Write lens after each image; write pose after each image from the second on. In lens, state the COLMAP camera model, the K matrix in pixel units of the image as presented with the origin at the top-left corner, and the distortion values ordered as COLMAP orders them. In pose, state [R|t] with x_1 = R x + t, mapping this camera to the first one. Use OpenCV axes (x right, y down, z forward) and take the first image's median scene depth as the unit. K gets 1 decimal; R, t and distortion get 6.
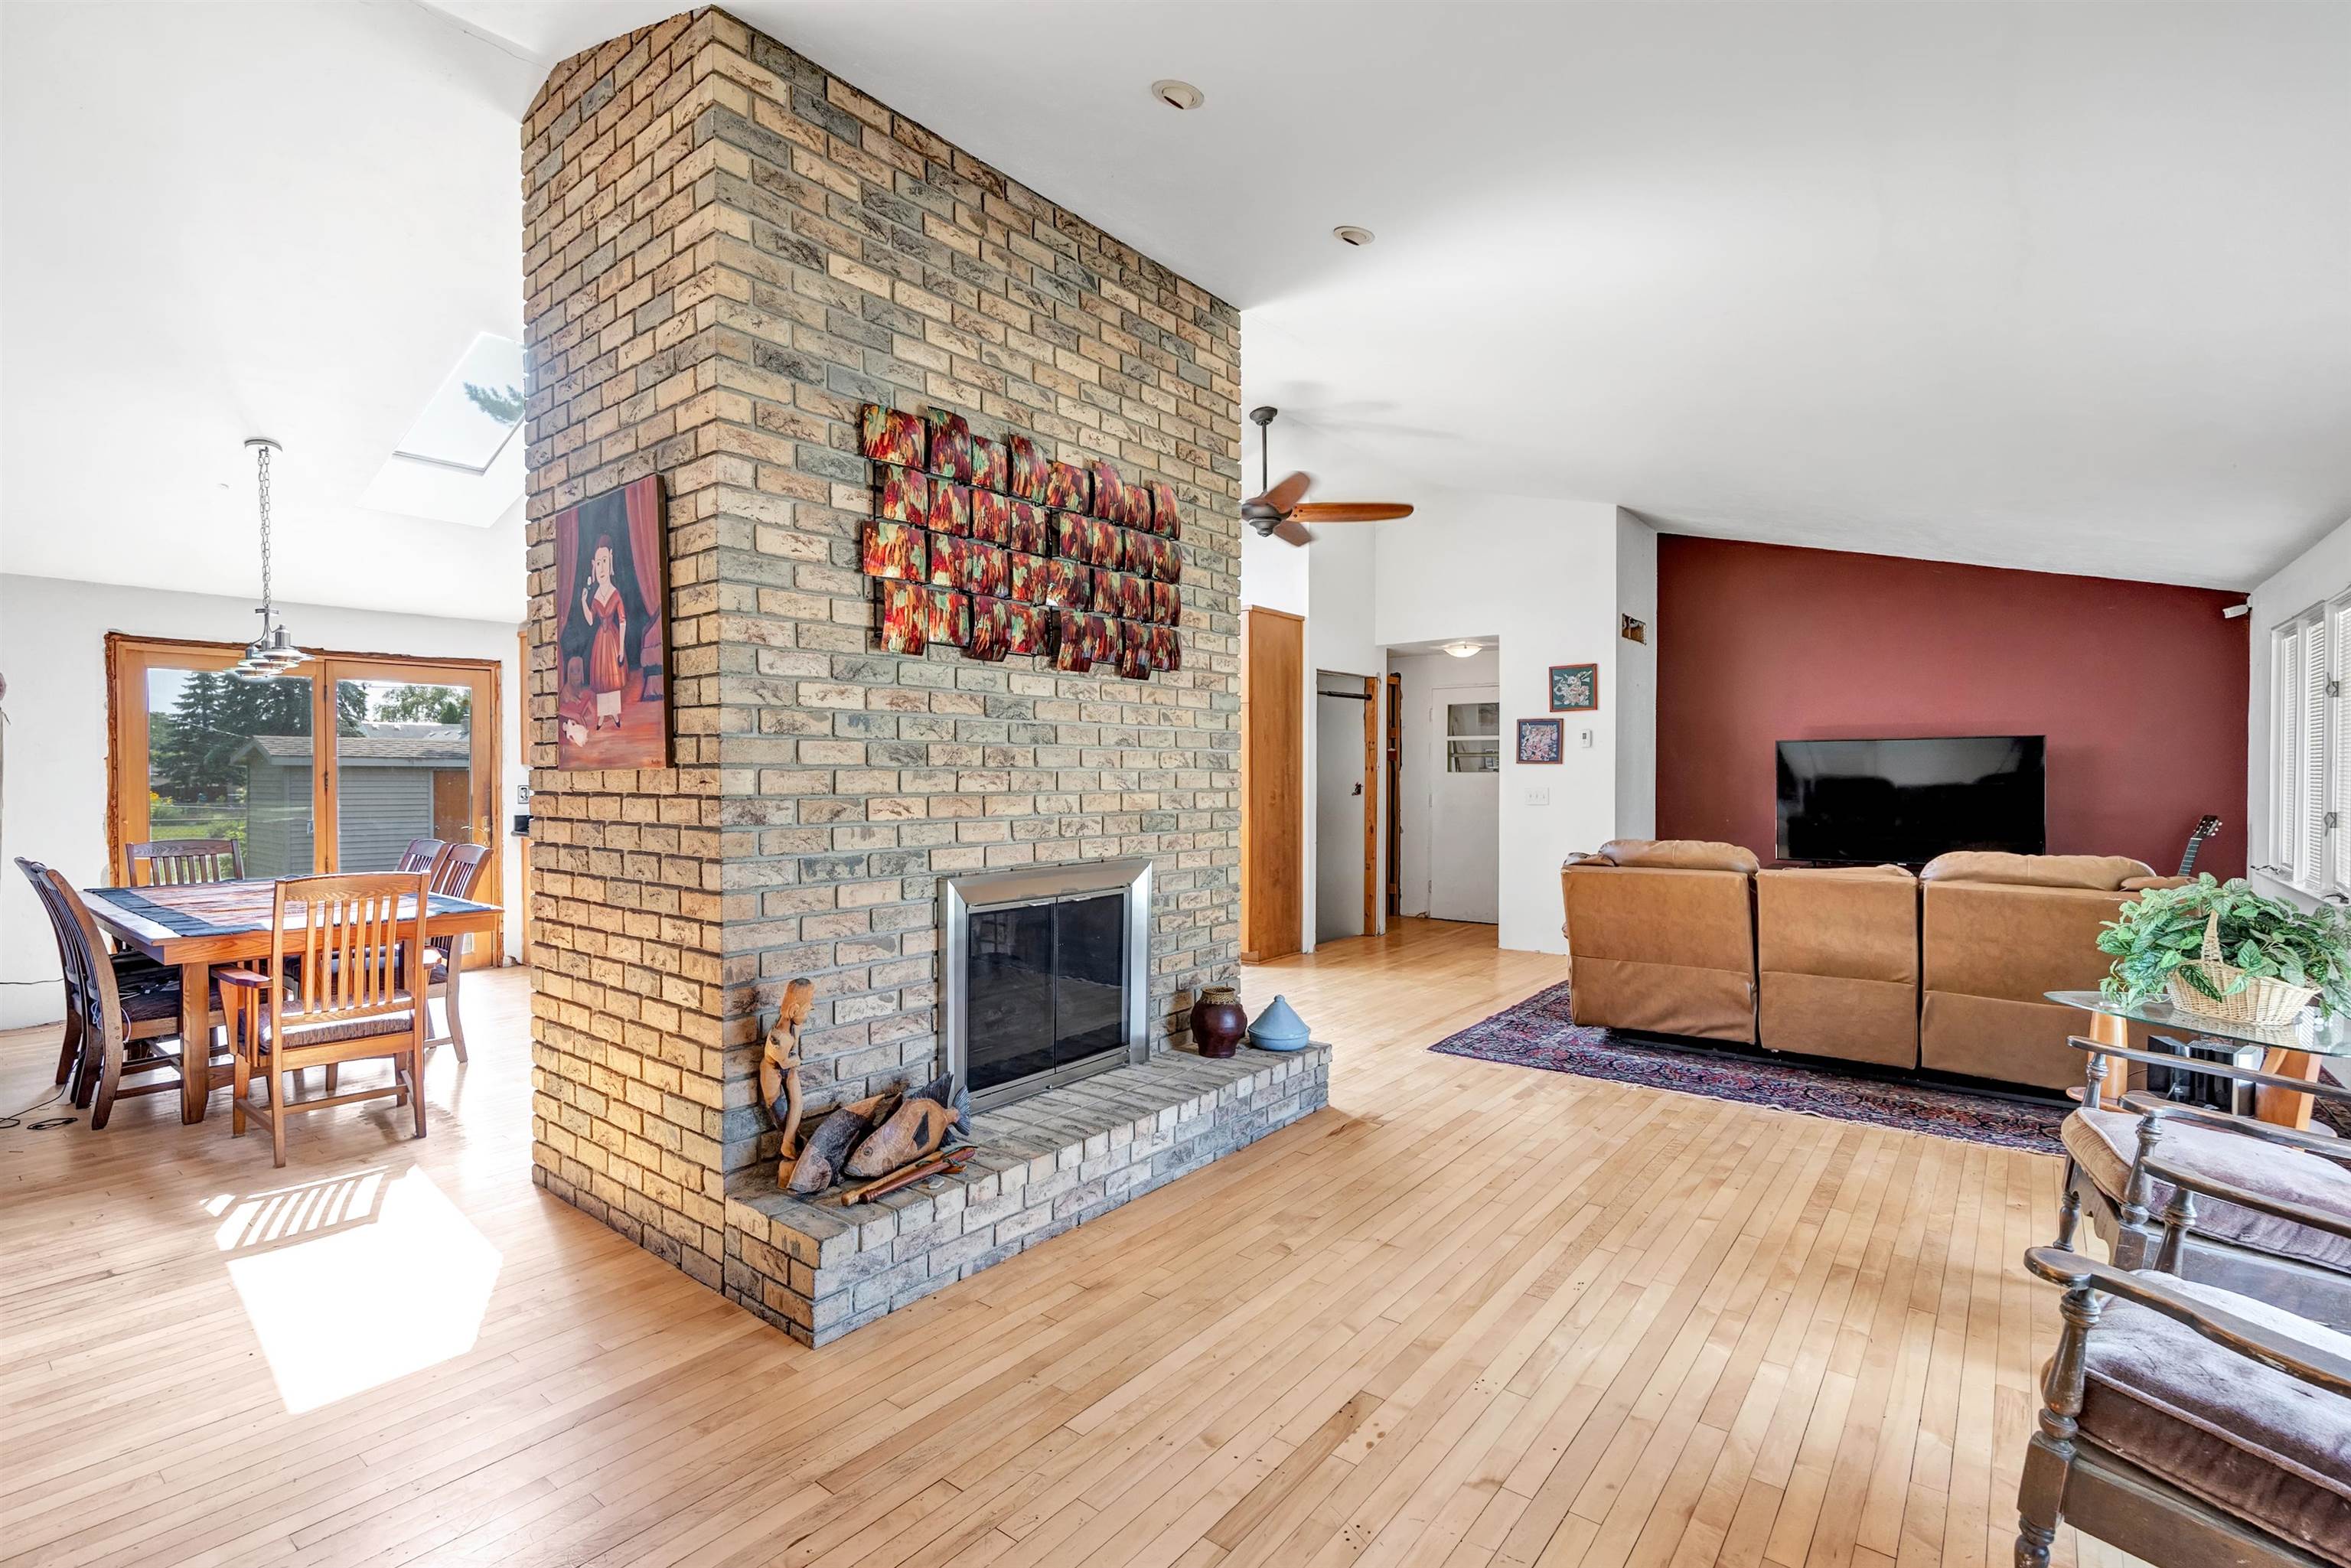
lens RADIAL K [[1066.8, 0, 1162.3], [0, 1066.8, 779.0], [0, 0, 1]] dist [0.001714, -0.000559]
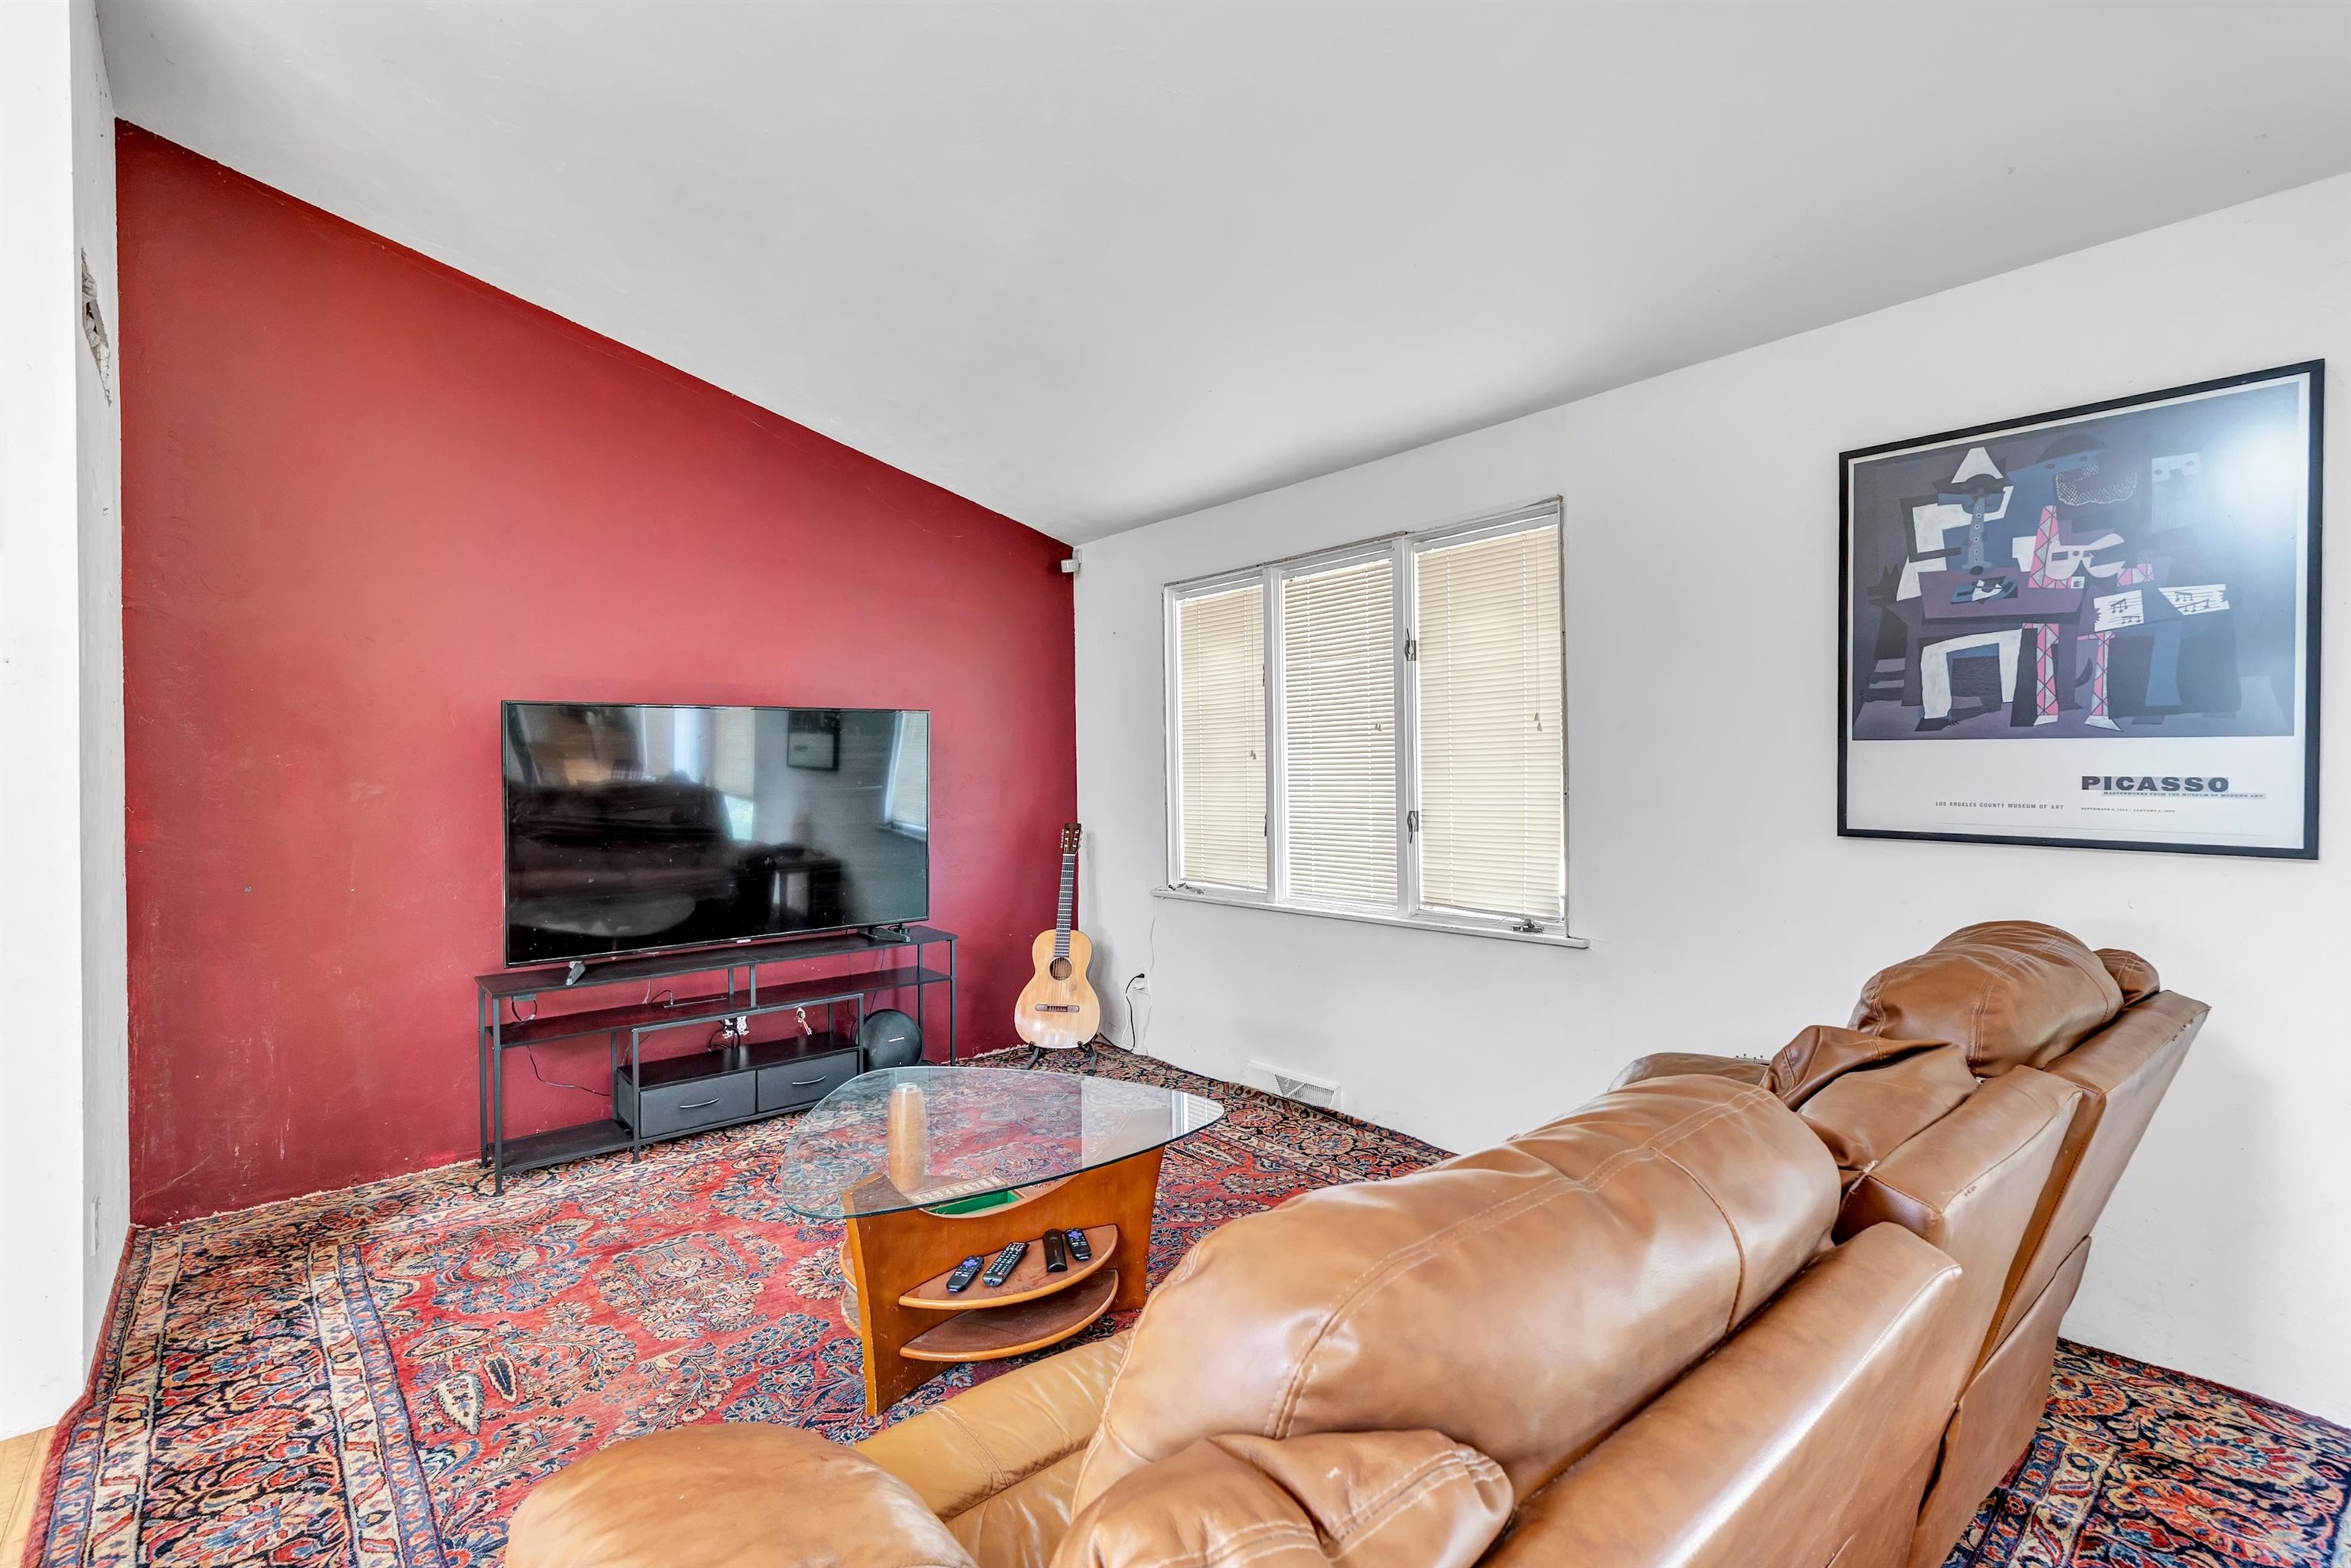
lens RADIAL K [[1066.8, 0, 1162.3], [0, 1066.8, 779.0], [0, 0, 1]] dist [0.001714, -0.000559]
pose [[0.188465, -0.001653, 0.982078, 0.378935], [0.016395, 0.999865, -0.001463, 0.006384], [-0.981943, 0.016377, 0.188467, 1.235022]]
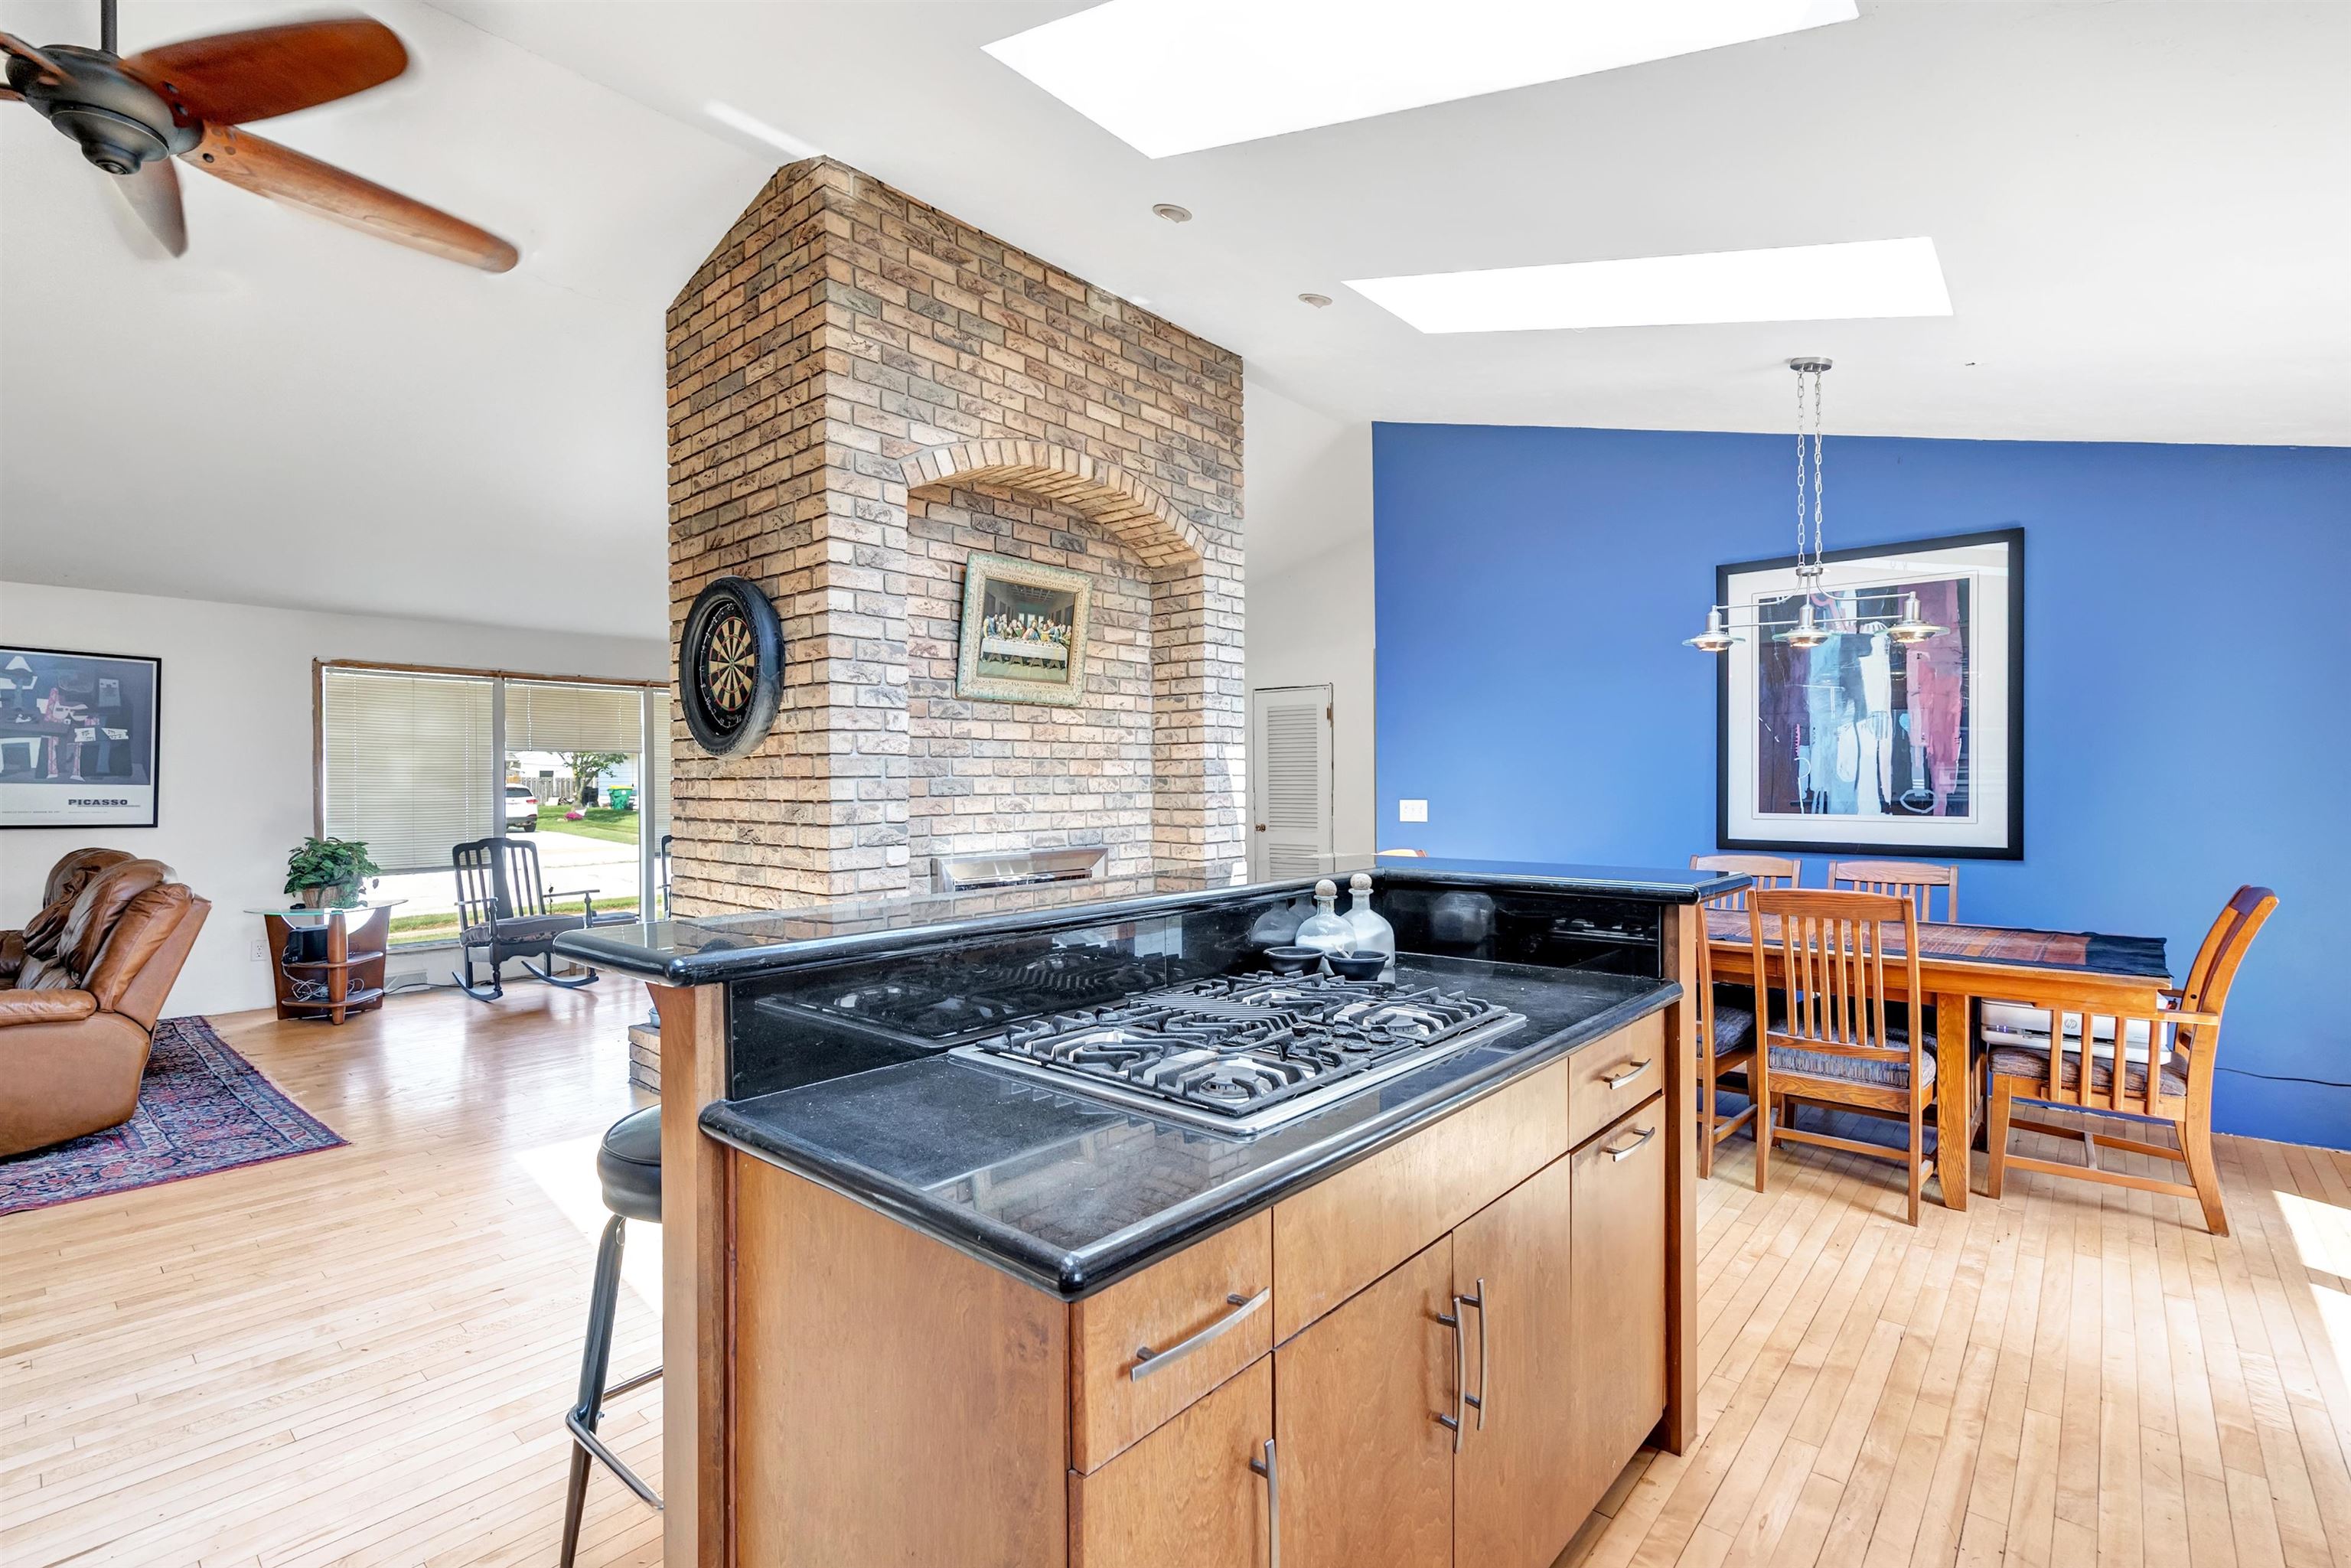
lens RADIAL K [[1066.8, 0, 1162.3], [0, 1066.8, 779.0], [0, 0, 1]] dist [0.001714, -0.000559]
pose [[-0.998786, 0.007084, 0.048749, -0.474823], [0.007224, 0.999970, 0.002696, -0.008211], [-0.048728, 0.003044, -0.998807, 2.191412]]
